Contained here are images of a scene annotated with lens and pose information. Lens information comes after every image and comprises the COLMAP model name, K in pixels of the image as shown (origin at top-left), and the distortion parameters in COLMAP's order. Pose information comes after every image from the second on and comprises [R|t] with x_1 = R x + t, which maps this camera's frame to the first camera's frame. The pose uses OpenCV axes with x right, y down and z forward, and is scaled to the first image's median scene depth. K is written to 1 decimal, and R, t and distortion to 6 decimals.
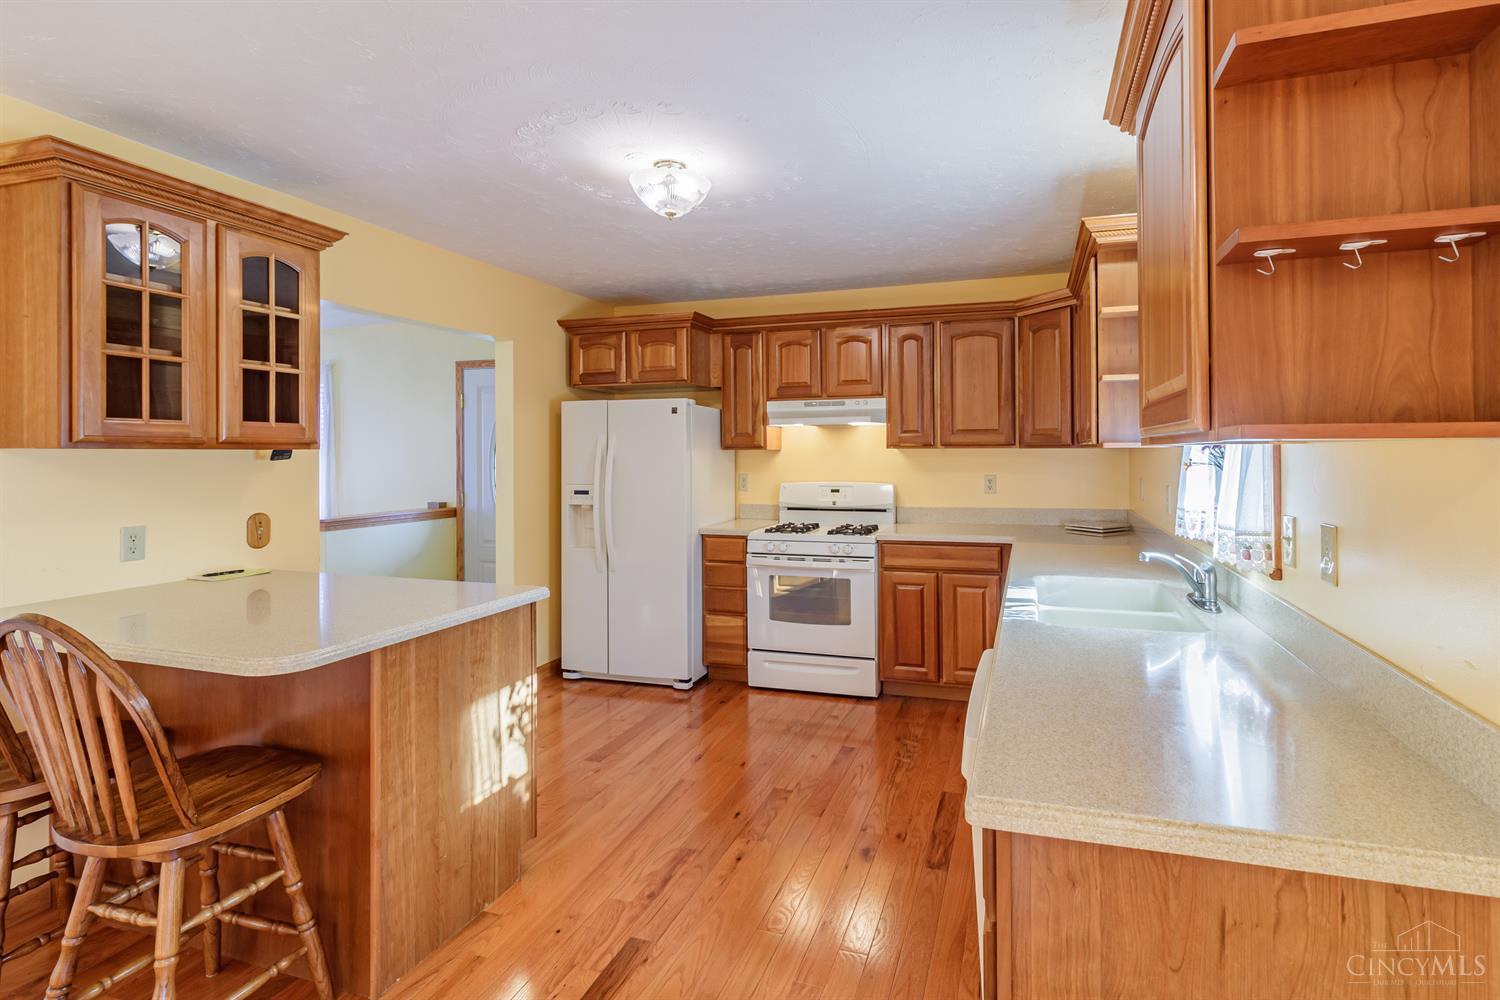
lens RADIAL K [[727.6, 0, 756.3], [0, 727.6, 465.4], [0, 0, 1]] dist [0.000847, 0.000415]
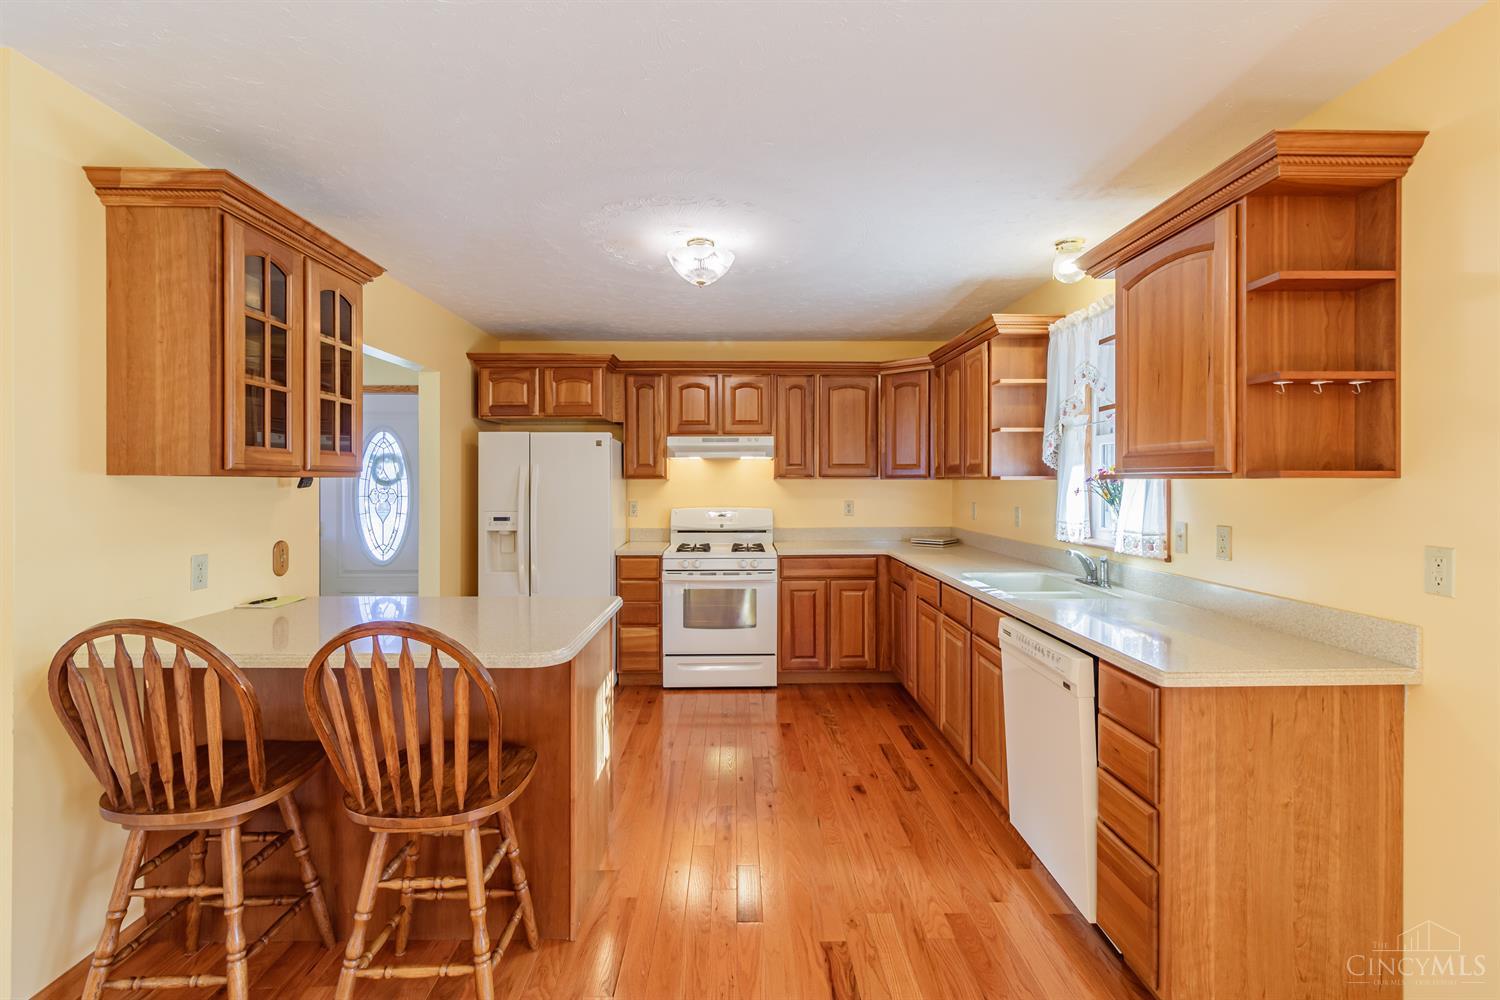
lens RADIAL K [[684.8, 0, 750.0], [0, 684.8, 500.0], [0, 0, 1]] dist [0.001551, -0.000012]
pose [[0.950952, -0.003922, 0.309313, -0.215112], [0.001066, 0.999955, 0.009403, 0.000752], [-0.309336, -0.008612, 0.950914, -0.055429]]
